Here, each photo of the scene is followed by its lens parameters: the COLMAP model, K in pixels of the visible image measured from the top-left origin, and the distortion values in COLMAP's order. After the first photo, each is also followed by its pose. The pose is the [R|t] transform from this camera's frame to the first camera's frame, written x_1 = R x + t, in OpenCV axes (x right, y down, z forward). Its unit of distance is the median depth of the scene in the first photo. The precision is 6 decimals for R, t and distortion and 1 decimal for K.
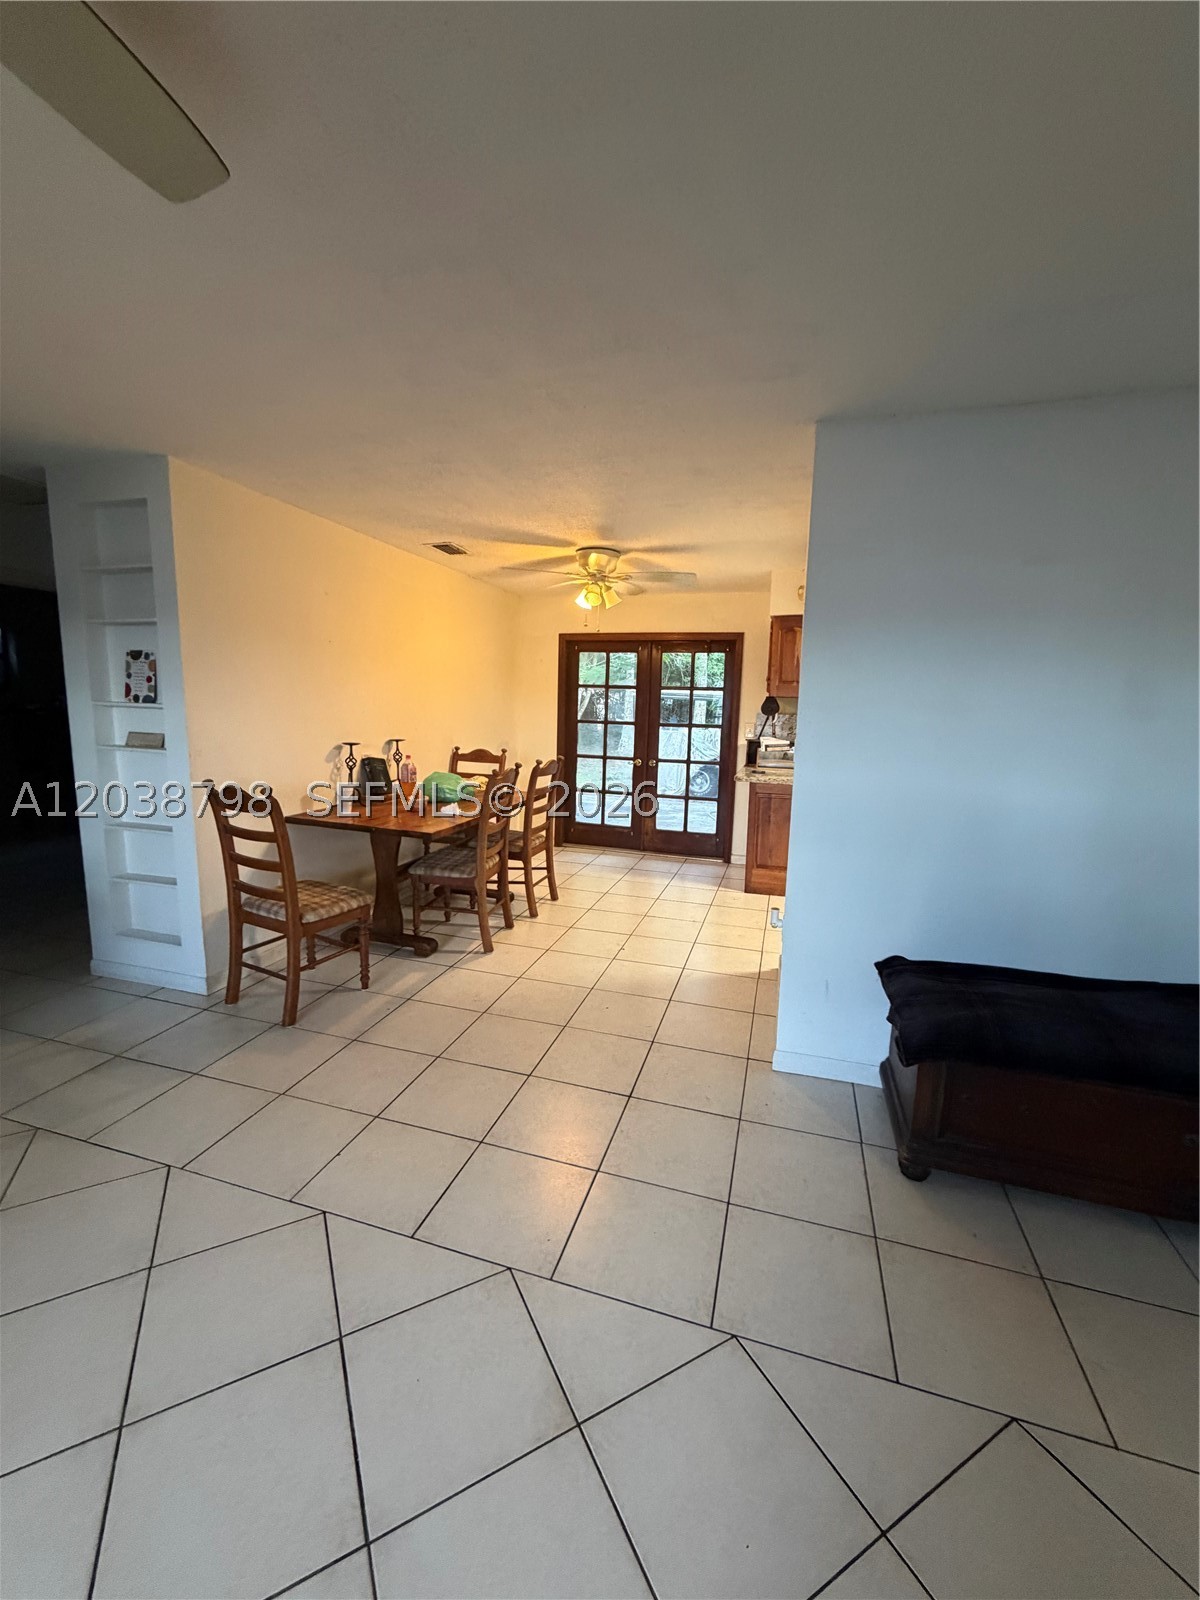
lens RADIAL K [[639.7, 0, 595.8], [0, 639.7, 806.7], [0, 0, 1]] dist [-0.003983, 0.000379]
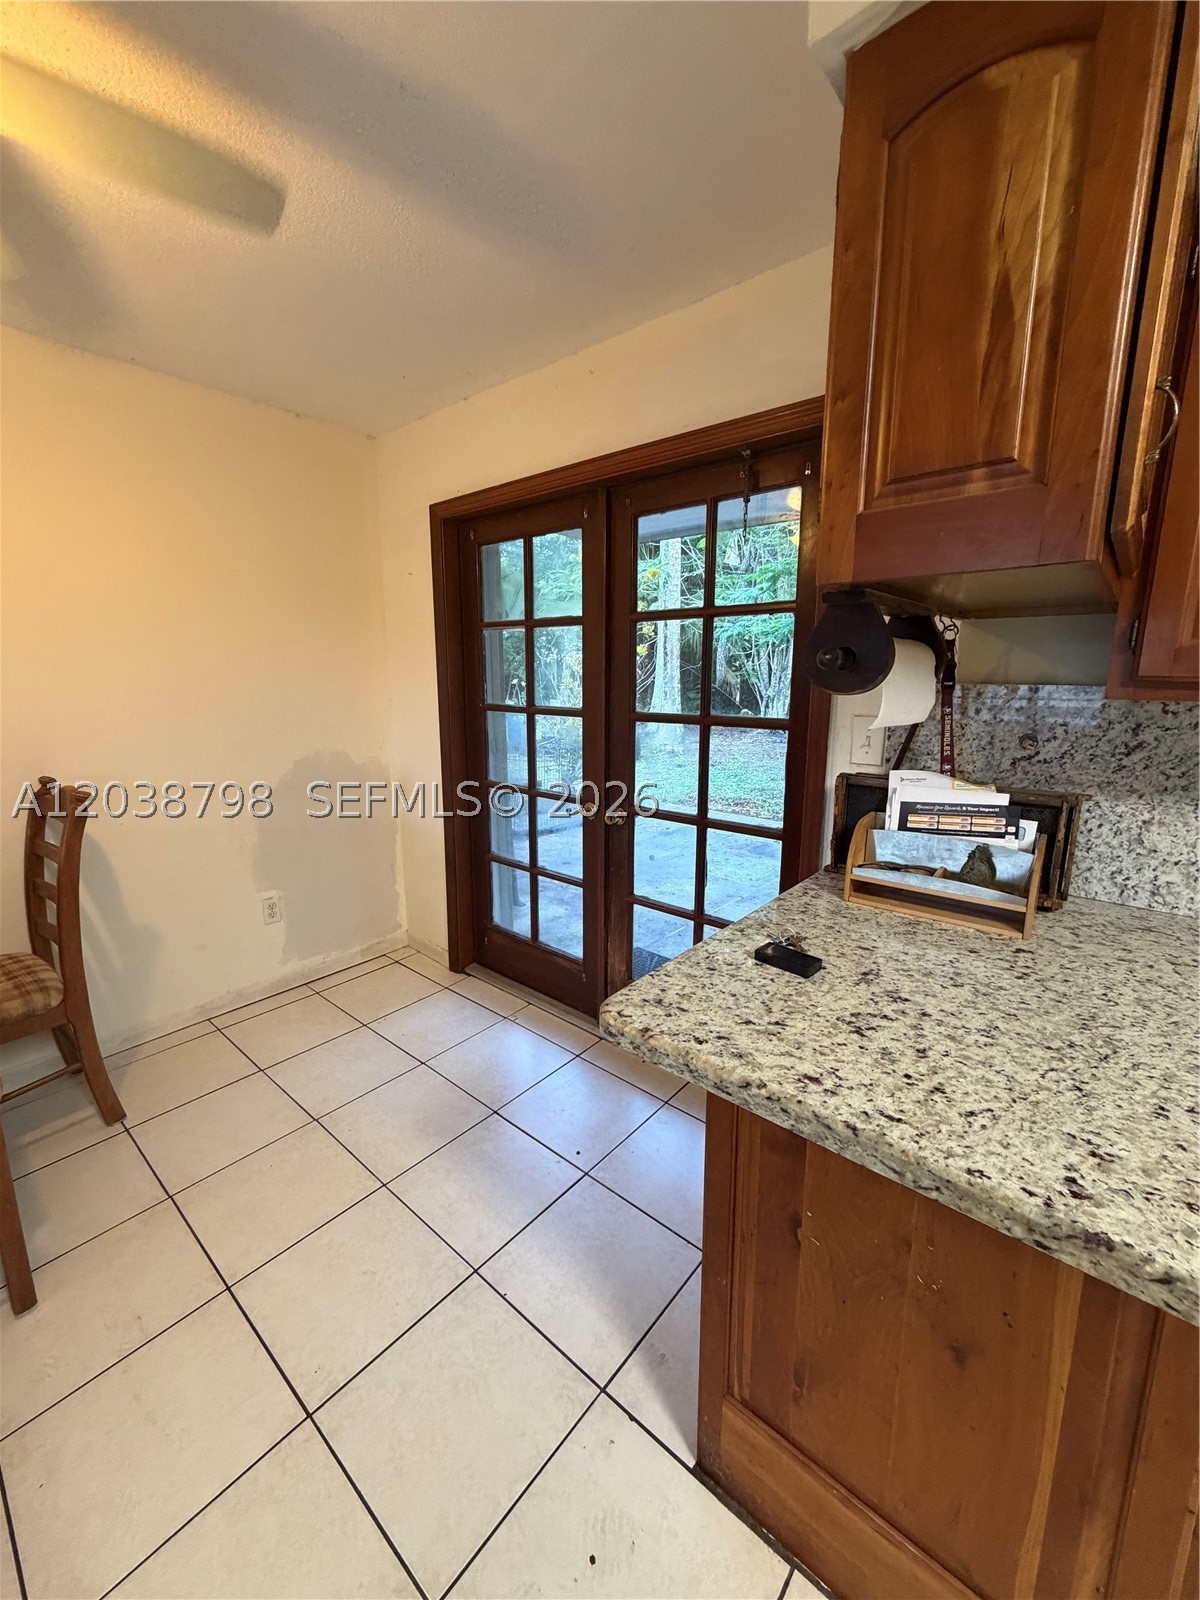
lens RADIAL K [[639.7, 0, 606.5], [0, 639.7, 796.1], [0, 0, 1]] dist [-0.003983, 0.000379]
pose [[0.918516, 0.057718, -0.391148, 0.232774], [-0.041977, 0.997932, 0.048683, -0.098802], [0.393148, -0.028297, 0.919040, 0.640261]]
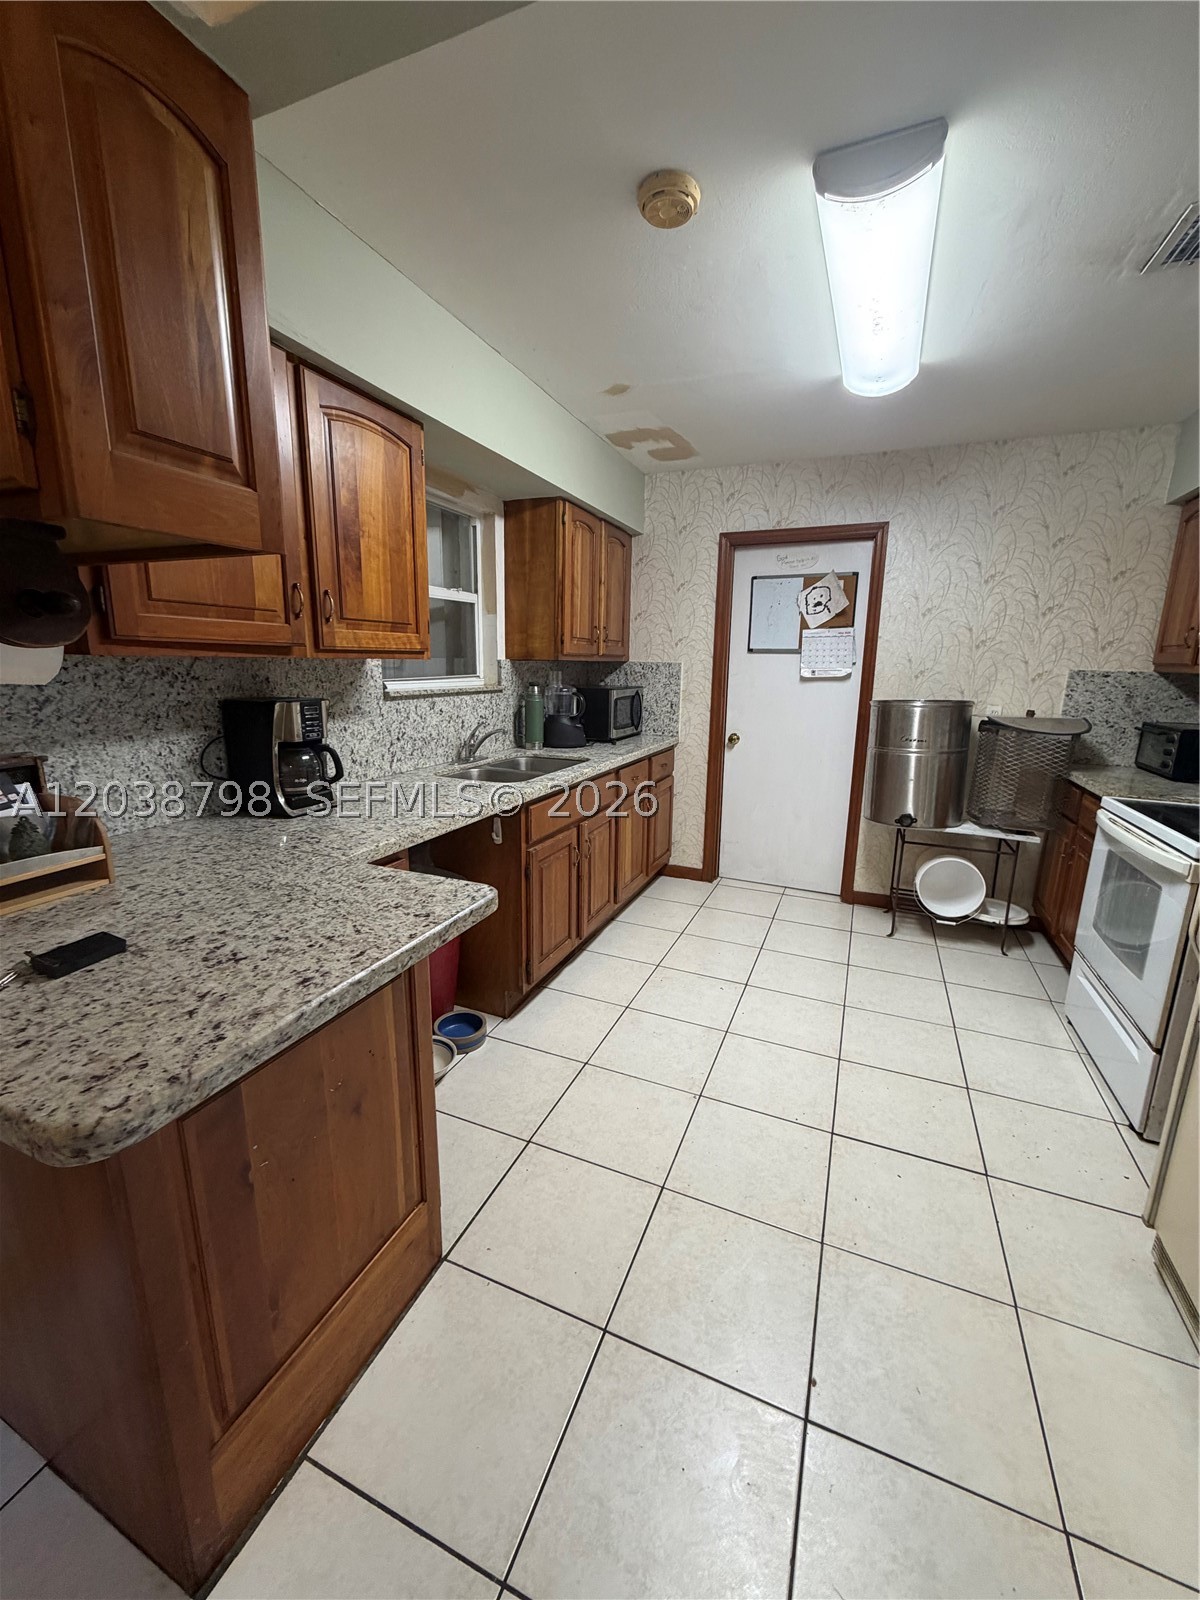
lens RADIAL K [[639.7, 0, 601.9], [0, 639.7, 795.5], [0, 0, 1]] dist [-0.003983, 0.000379]
pose [[0.098599, -0.224218, 0.969538, 0.088842], [0.129795, 0.968861, 0.210861, -0.101878], [-0.986626, 0.105051, 0.124631, 0.683879]]
